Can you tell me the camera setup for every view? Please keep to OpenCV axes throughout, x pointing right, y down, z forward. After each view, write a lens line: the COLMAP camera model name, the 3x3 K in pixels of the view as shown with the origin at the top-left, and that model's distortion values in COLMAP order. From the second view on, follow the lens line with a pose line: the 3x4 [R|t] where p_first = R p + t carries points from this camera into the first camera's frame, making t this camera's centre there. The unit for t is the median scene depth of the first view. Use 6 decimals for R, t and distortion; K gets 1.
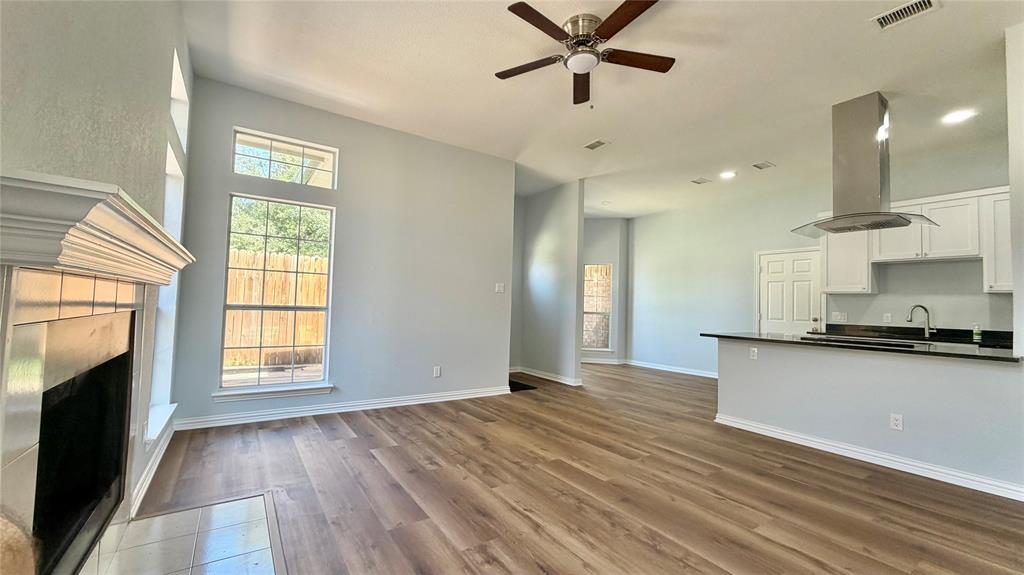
lens RADIAL K [[411.0, 0, 512.6], [0, 411.0, 285.8], [0, 0, 1]] dist [0.000523, -0.000005]
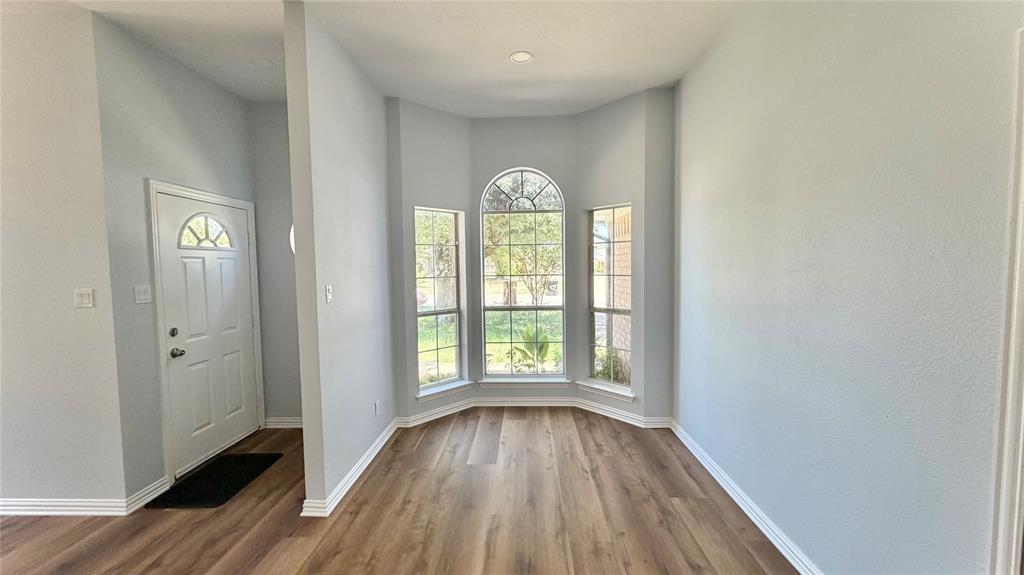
lens RADIAL K [[411.0, 0, 512.0], [0, 411.0, 287.5], [0, 0, 1]] dist [0.000523, -0.000005]
pose [[0.805188, -0.008845, -0.592954, 0.783514], [0.069307, 0.994440, 0.079279, -0.012463], [0.588956, -0.104930, 0.801324, 1.098748]]
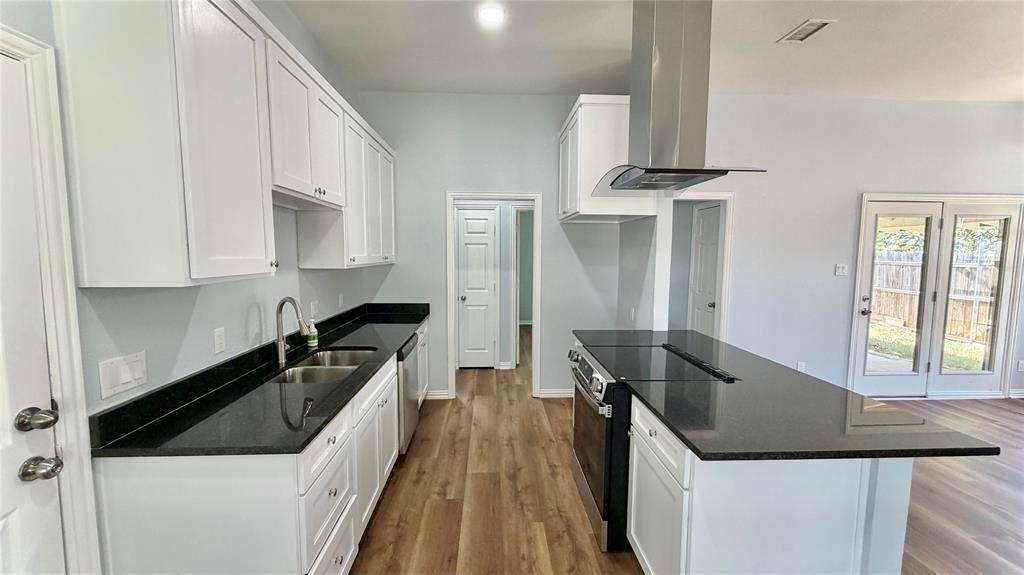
lens RADIAL K [[411.0, 0, 511.7], [0, 411.0, 290.6], [0, 0, 1]] dist [0.000523, -0.000005]
pose [[-0.853526, -0.080444, 0.514803, 0.595328], [-0.054344, 0.996366, 0.065593, -0.006511], [-0.518208, 0.028009, -0.854796, 1.399261]]
